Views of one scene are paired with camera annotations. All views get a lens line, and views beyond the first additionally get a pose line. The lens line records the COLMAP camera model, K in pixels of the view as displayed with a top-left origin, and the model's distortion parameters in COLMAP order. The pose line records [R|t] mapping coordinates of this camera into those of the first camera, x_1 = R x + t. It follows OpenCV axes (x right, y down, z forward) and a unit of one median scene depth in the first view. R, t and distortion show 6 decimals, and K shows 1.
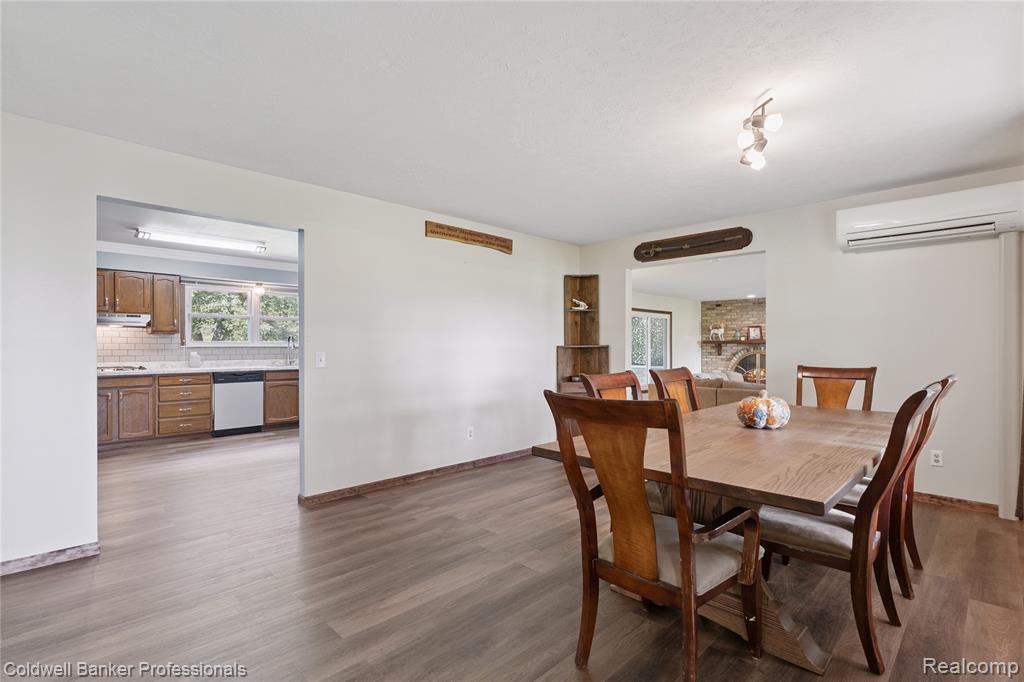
lens RADIAL K [[498.4, 0, 512.0], [0, 498.4, 341.0], [0, 0, 1]] dist [-0.000305, -0.000023]
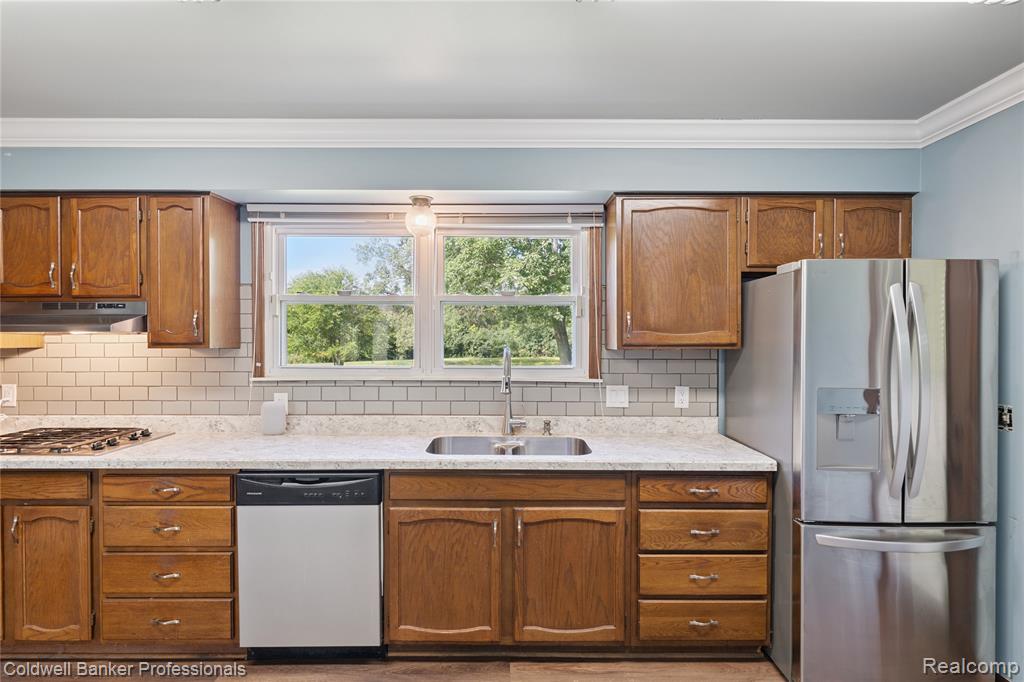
lens RADIAL K [[561.3, 0, 512.0], [0, 561.3, 341.0], [0, 0, 1]] dist [0.001148, 0.000224]
pose [[0.710731, 0.004296, -0.703451, -0.198179], [0.007467, 0.999879, 0.013651, -0.023690], [0.703425, -0.014955, 0.710613, 0.809310]]
